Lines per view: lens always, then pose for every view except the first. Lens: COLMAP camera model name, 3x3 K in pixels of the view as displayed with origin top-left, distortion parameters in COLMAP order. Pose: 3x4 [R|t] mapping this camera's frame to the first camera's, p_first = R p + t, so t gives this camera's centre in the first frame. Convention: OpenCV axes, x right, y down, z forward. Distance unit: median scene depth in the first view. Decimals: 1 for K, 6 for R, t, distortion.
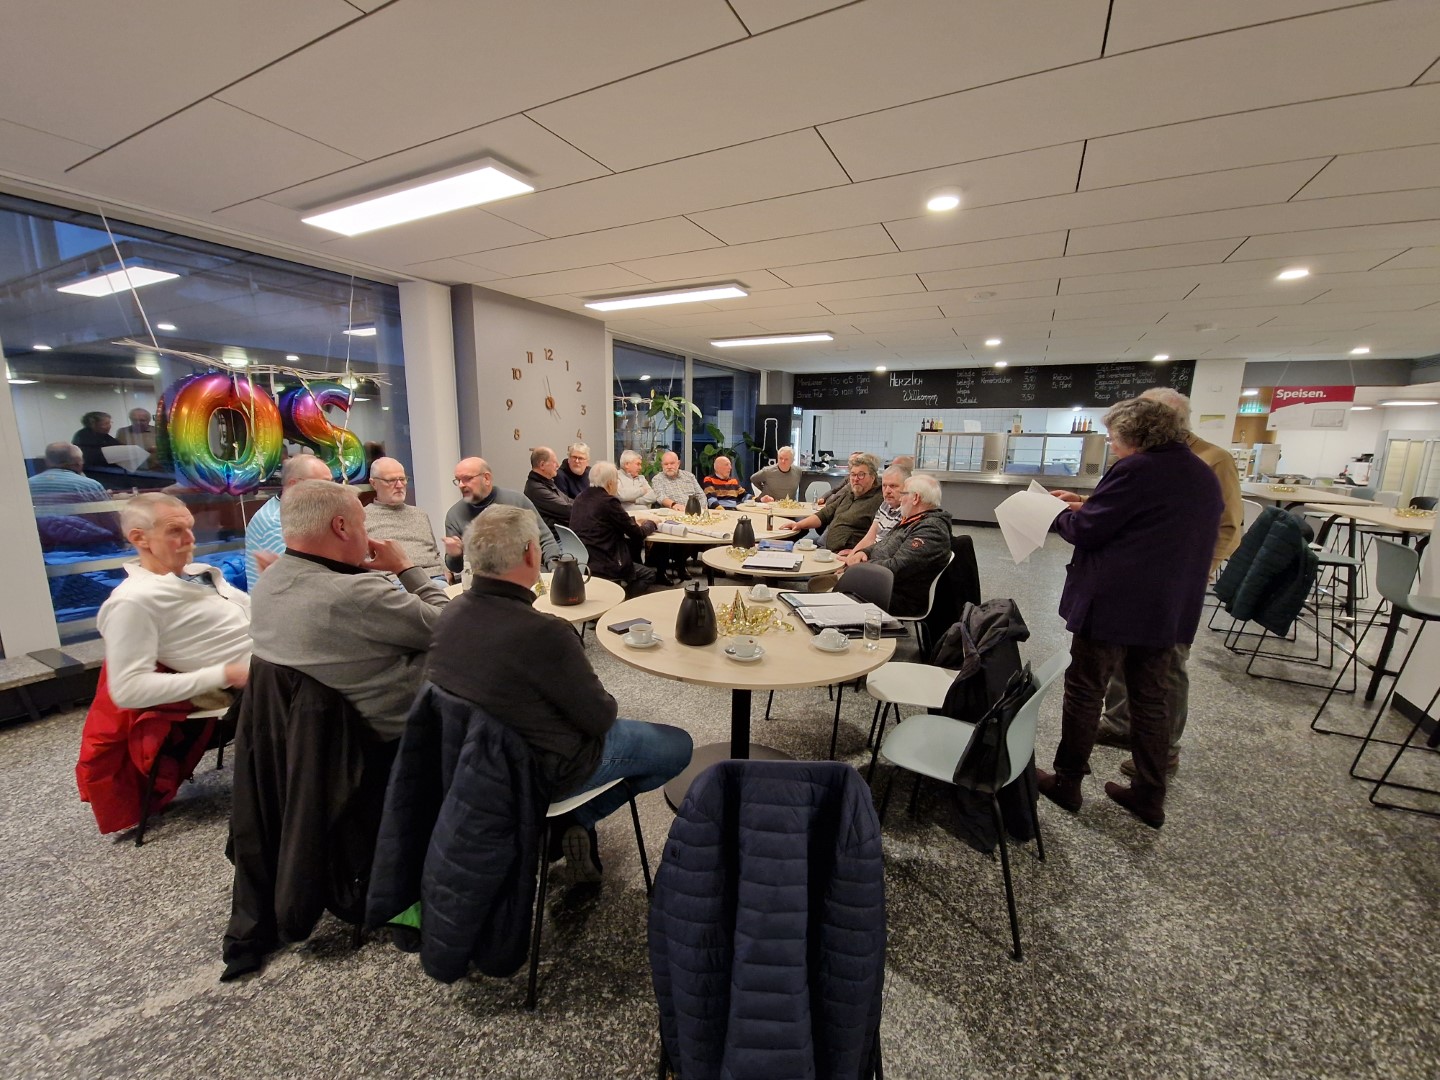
lens RADIAL K [[584.3, 0, 704.7], [0, 584.3, 545.6], [0, 0, 1]] dist [0.004048, -0.005847]
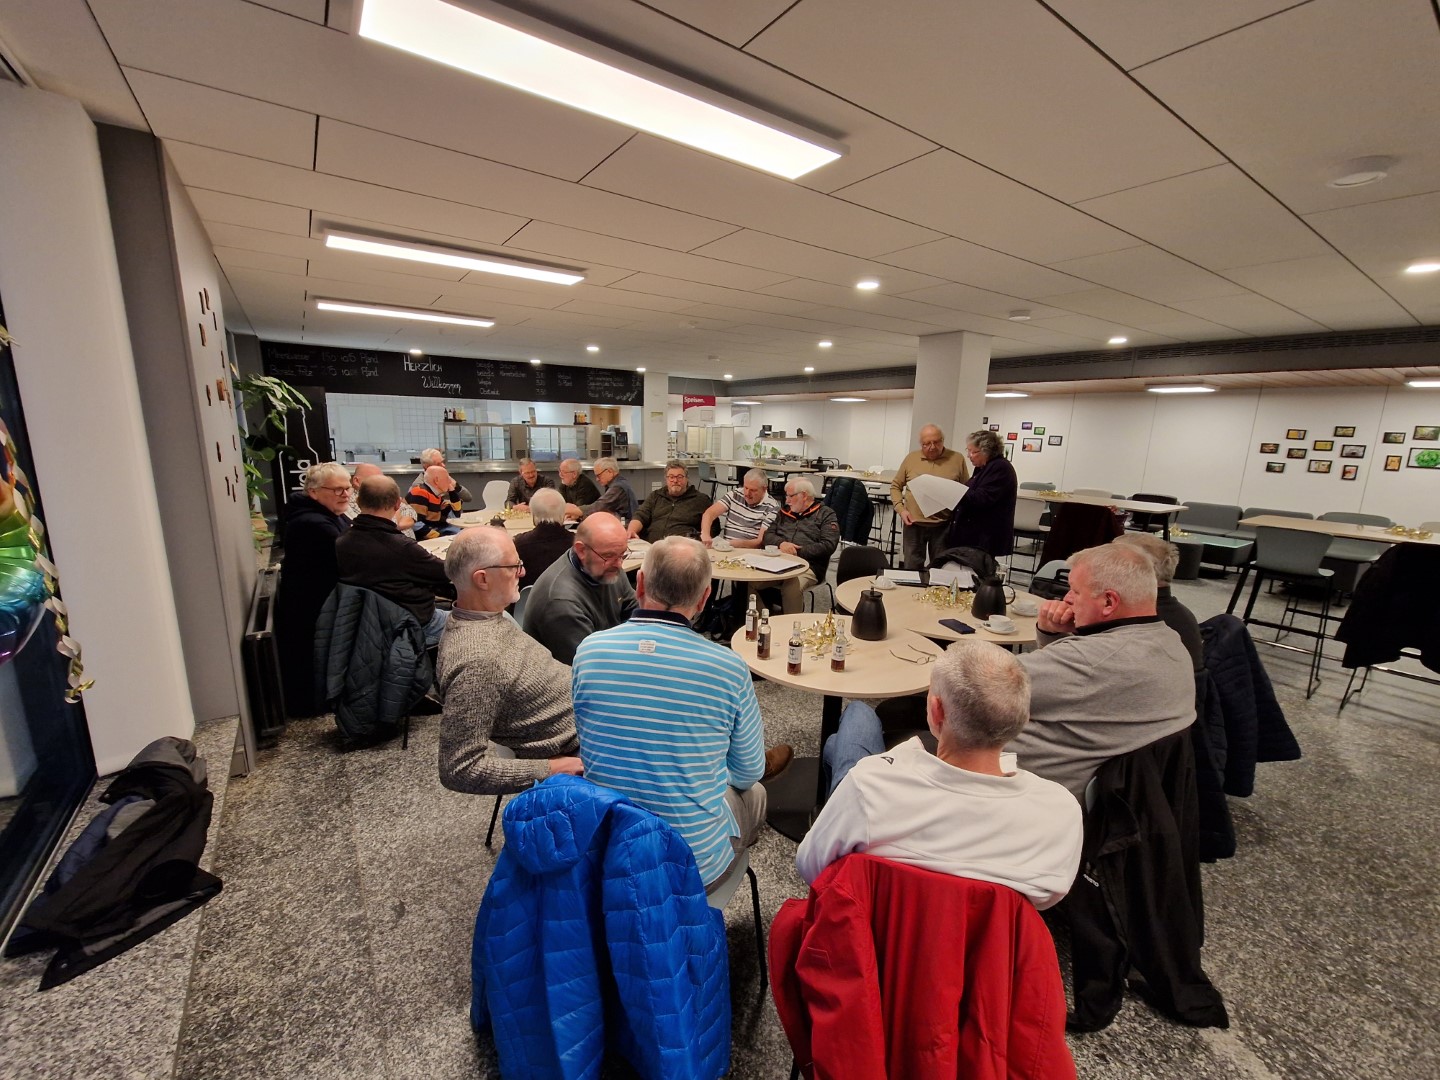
lens RADIAL K [[584.3, 0, 710.9], [0, 584.3, 548.5], [0, 0, 1]] dist [0.004048, -0.005847]
pose [[0.465559, -0.185594, 0.865338, -0.328890], [0.148649, 0.980272, 0.130270, -0.060189], [-0.872444, 0.067983, 0.483963, 0.204549]]
